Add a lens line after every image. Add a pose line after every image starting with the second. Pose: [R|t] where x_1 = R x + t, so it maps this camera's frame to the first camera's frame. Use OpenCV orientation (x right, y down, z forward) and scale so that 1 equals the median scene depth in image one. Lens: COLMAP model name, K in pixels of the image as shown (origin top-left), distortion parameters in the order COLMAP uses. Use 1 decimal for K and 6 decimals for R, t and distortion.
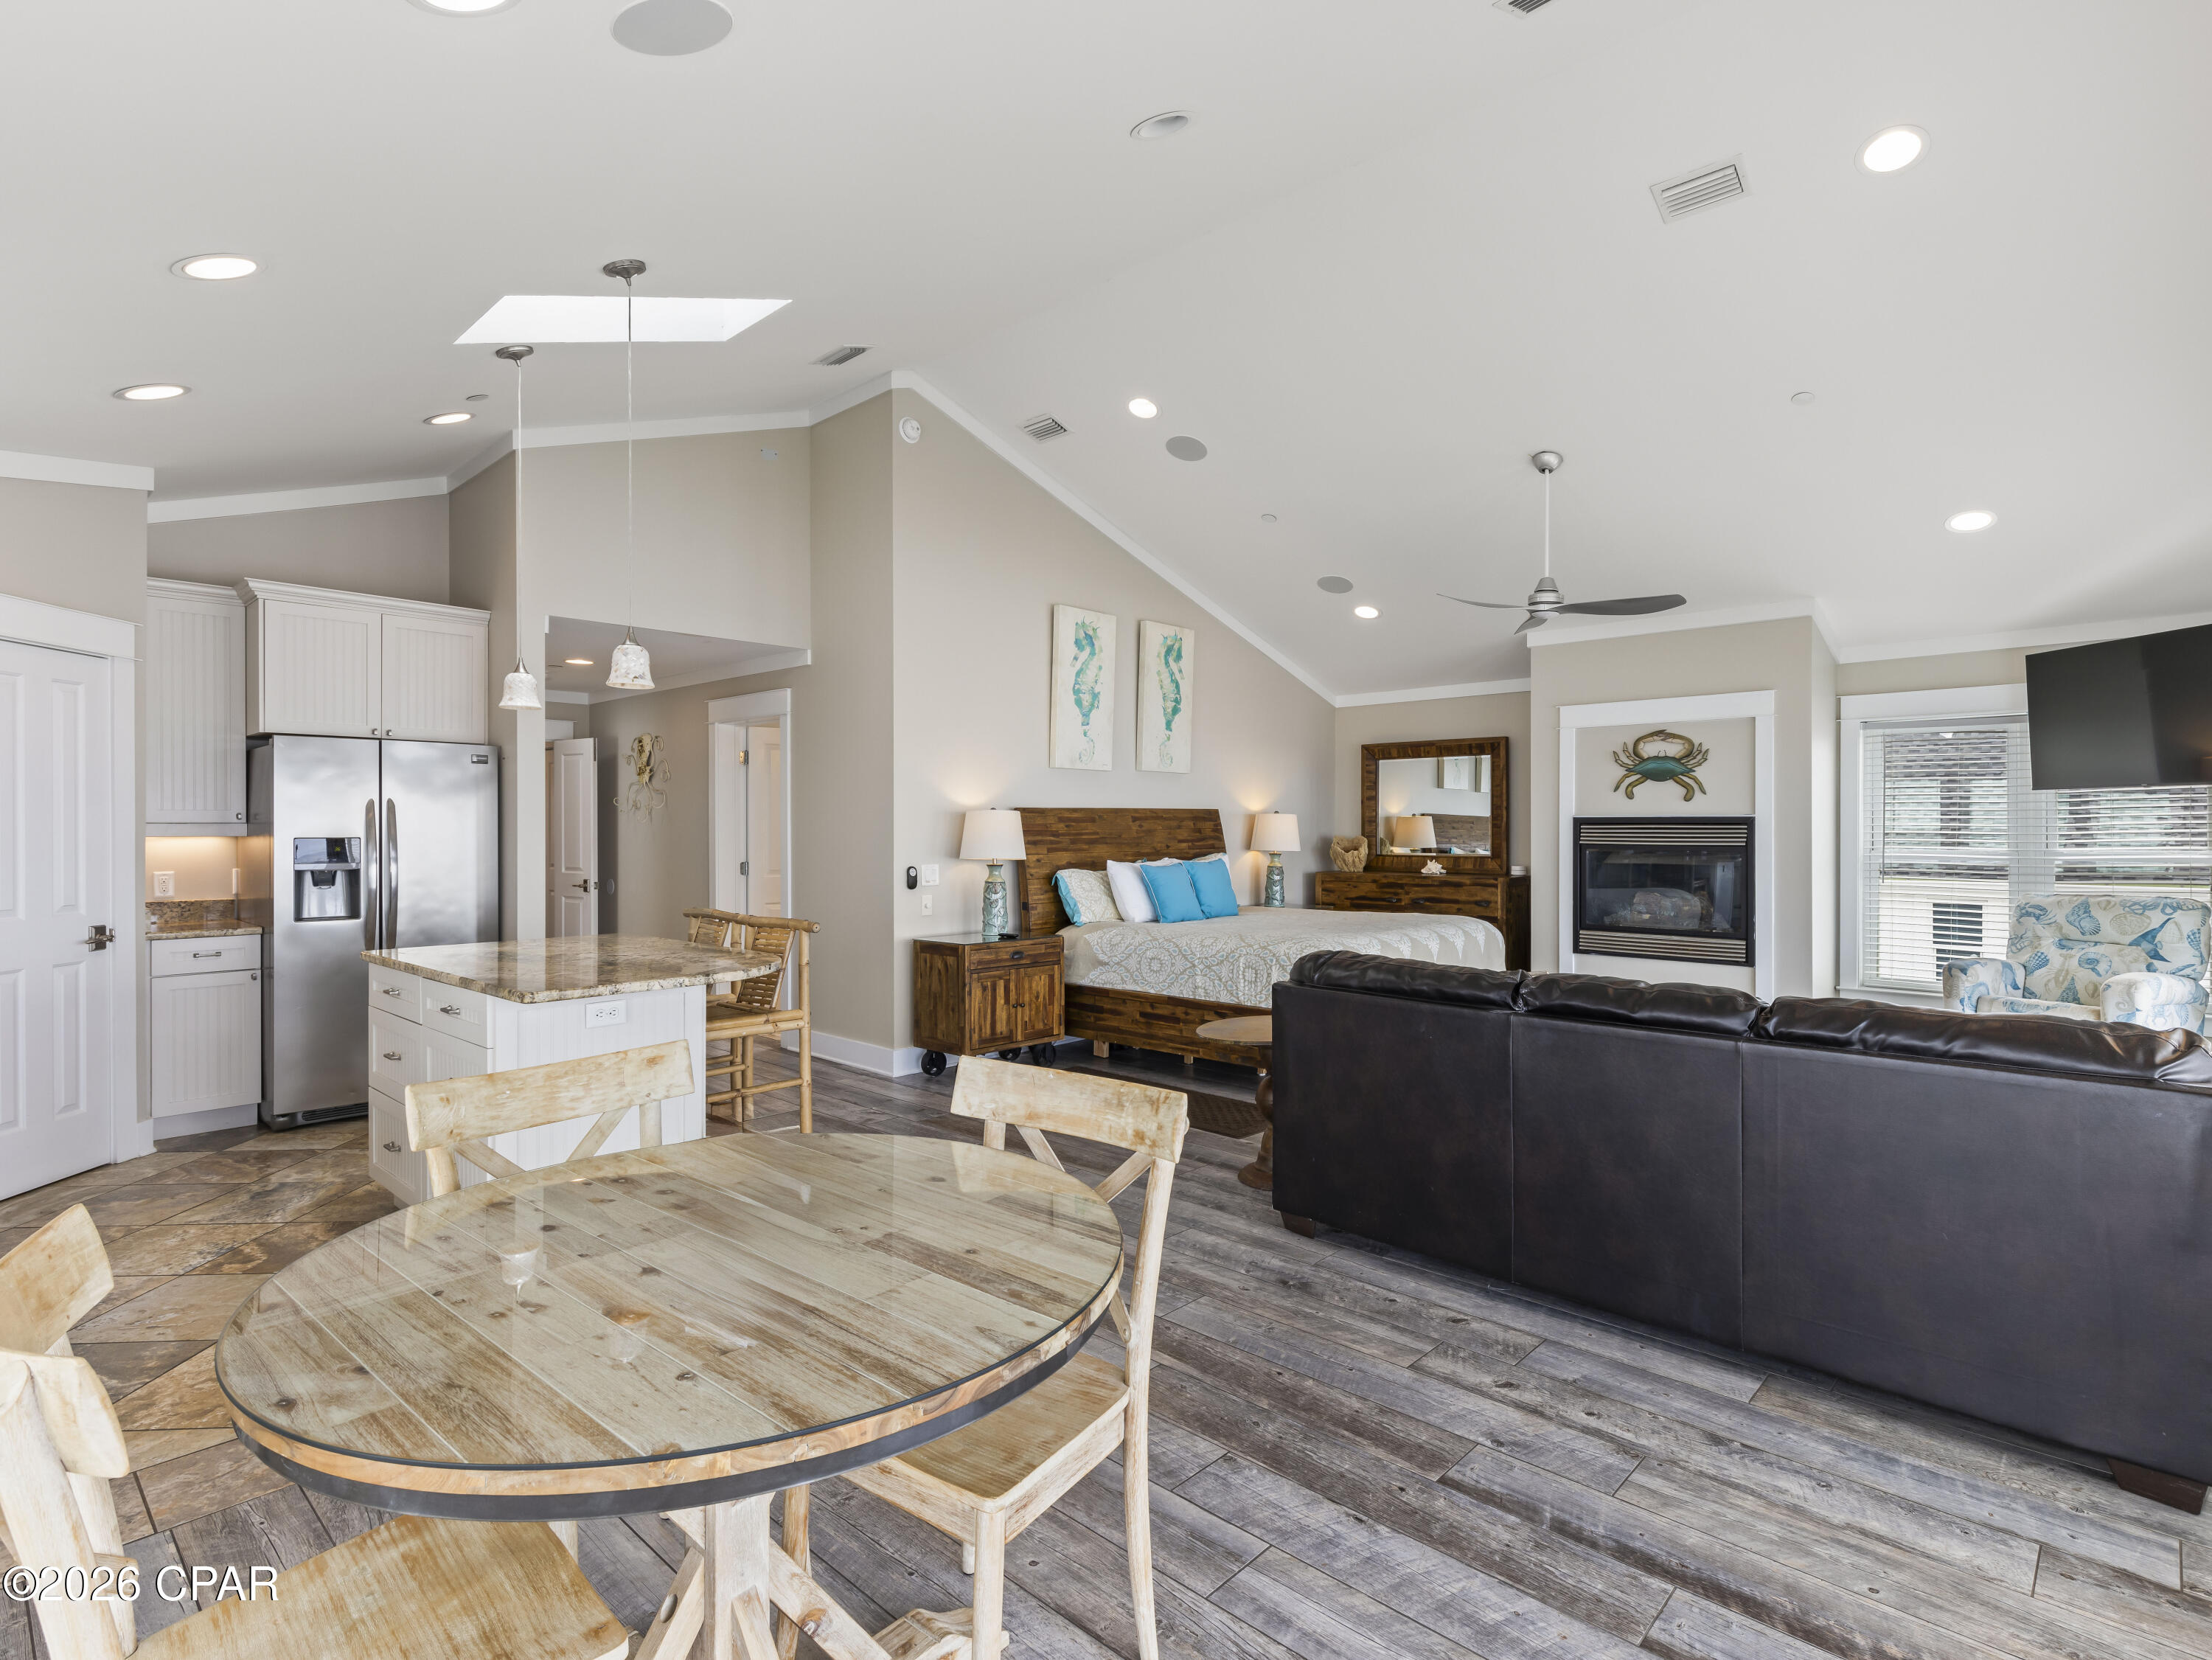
lens RADIAL K [[1128.5, 0, 1105.8], [0, 1128.5, 820.2], [0, 0, 1]] dist [-0.002449, 0.000193]
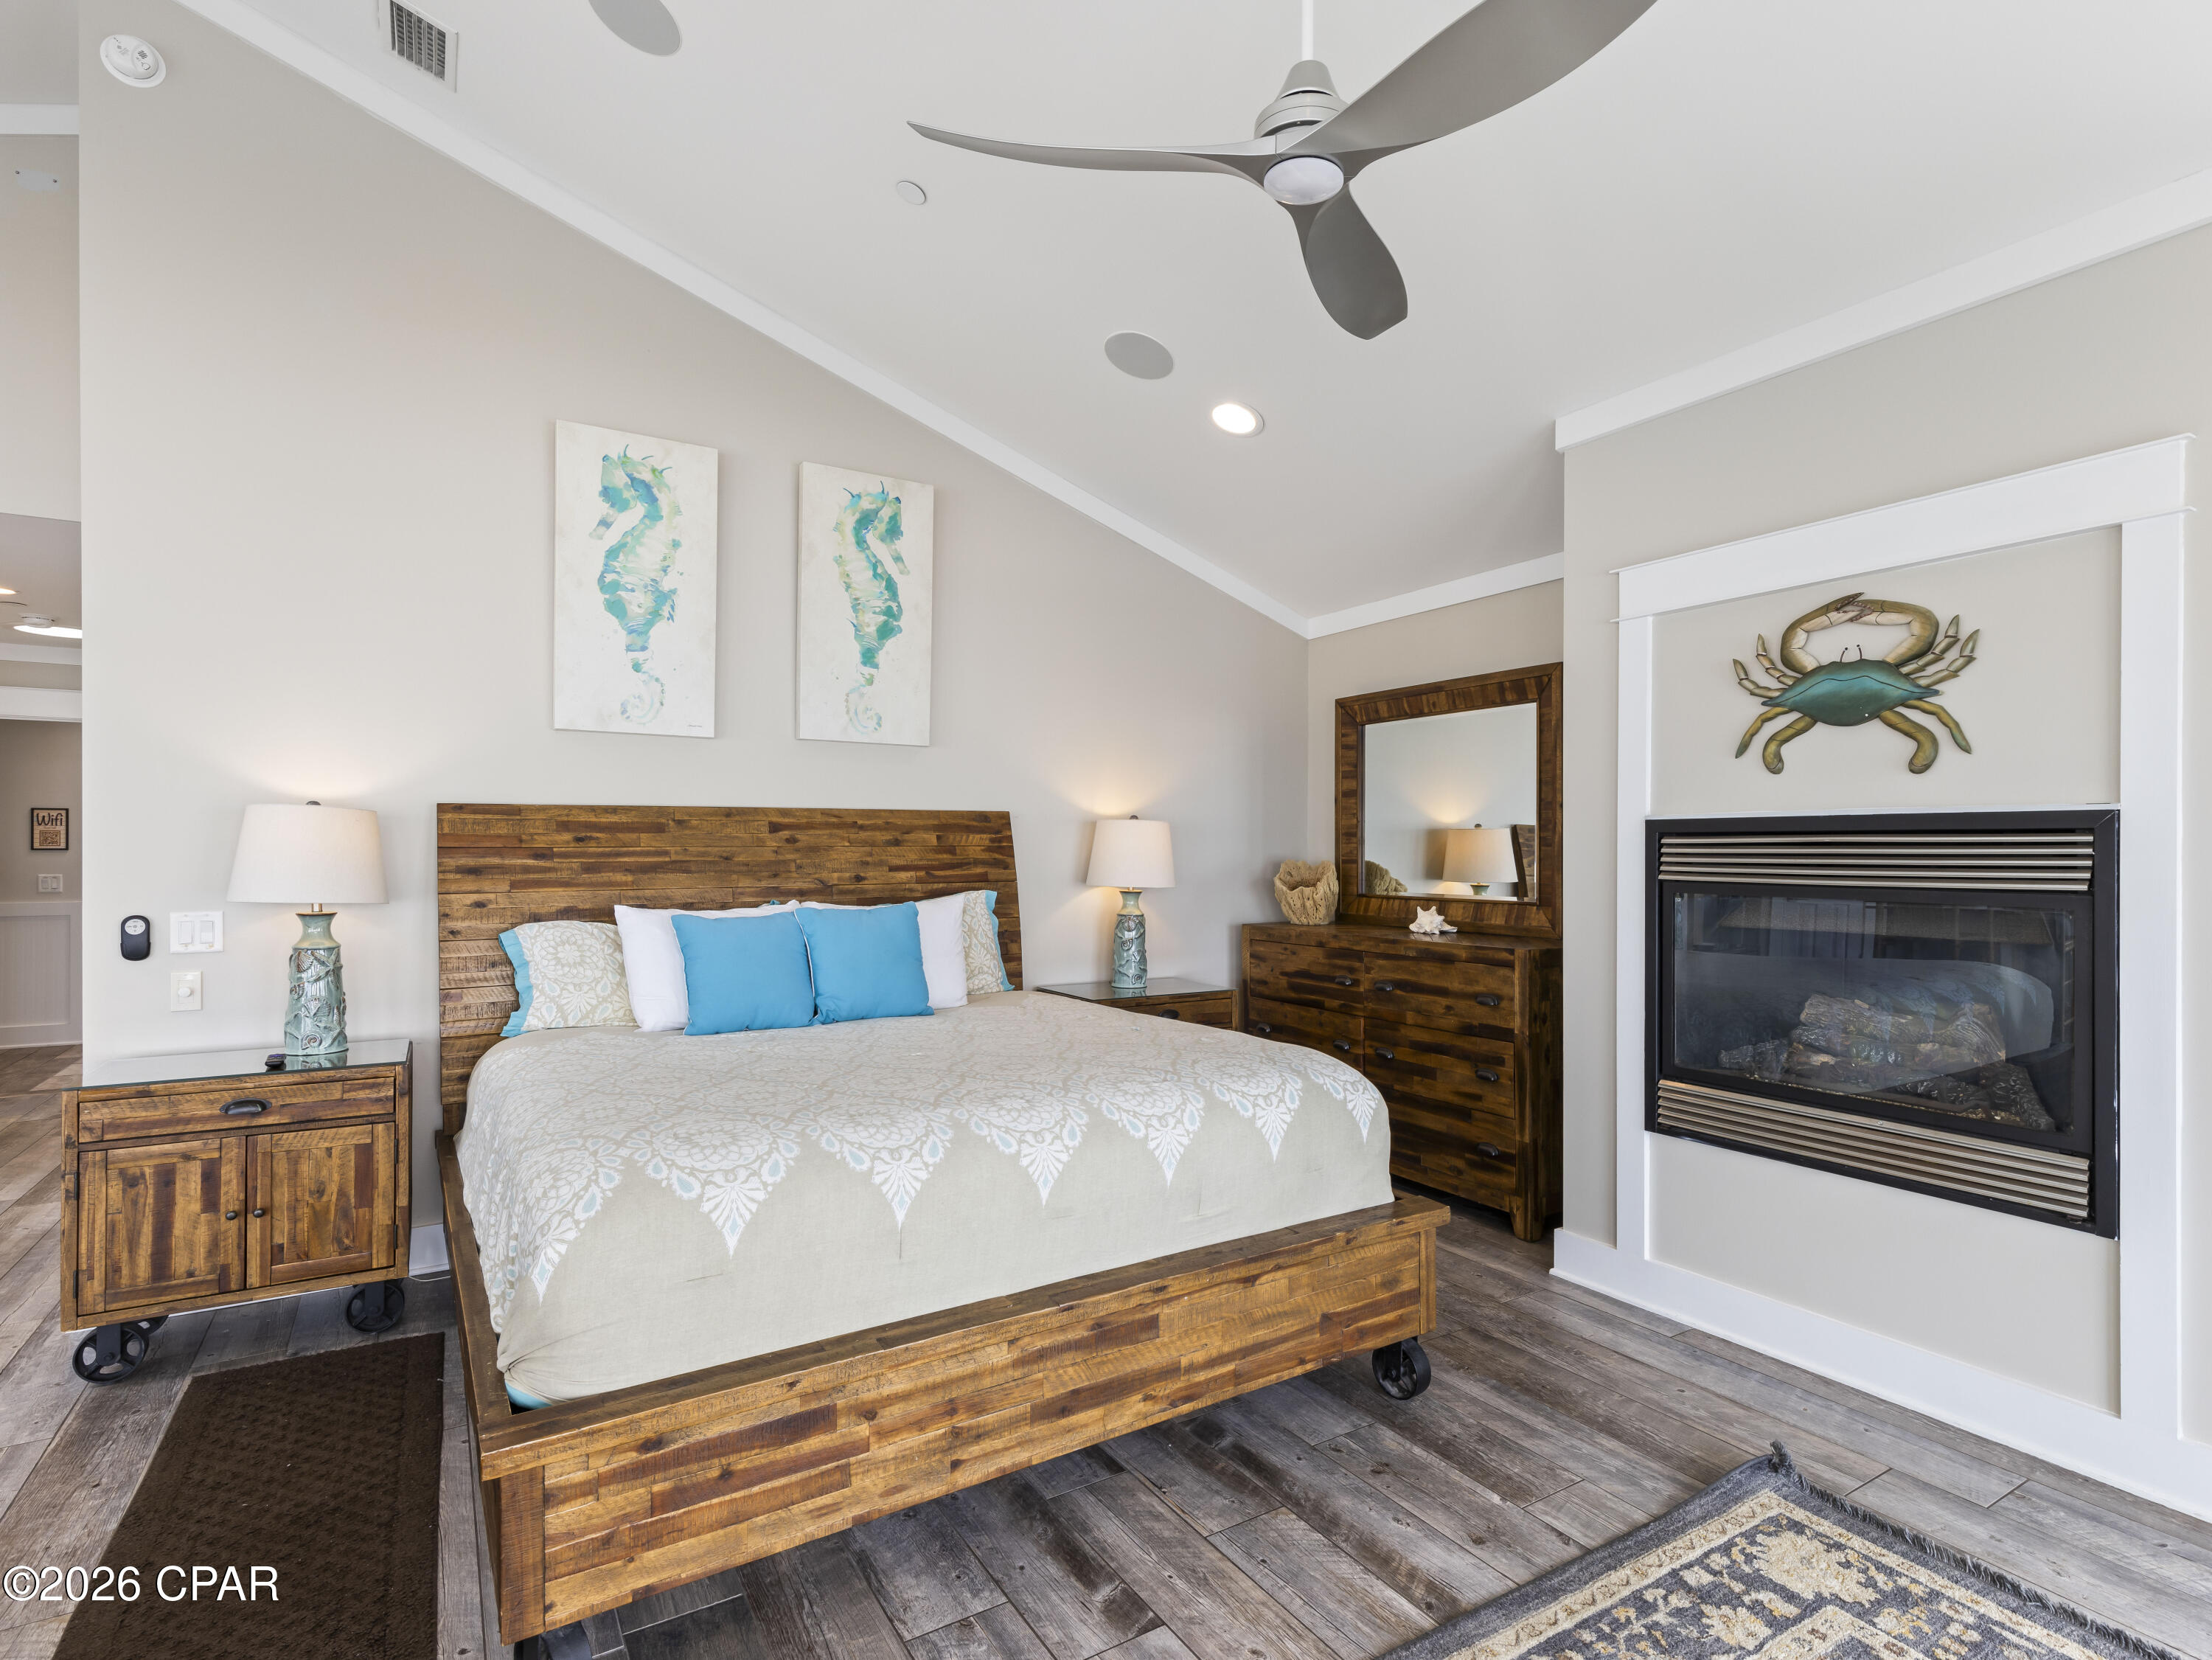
lens RADIAL K [[1128.5, 0, 1116.9], [0, 1128.5, 849.6], [0, 0, 1]] dist [-0.002449, 0.000193]
pose [[0.966821, 0.001986, -0.255445, 0.338289], [-0.000658, 0.999986, 0.005284, 0.007033], [0.255452, -0.004941, 0.966809, 0.541703]]
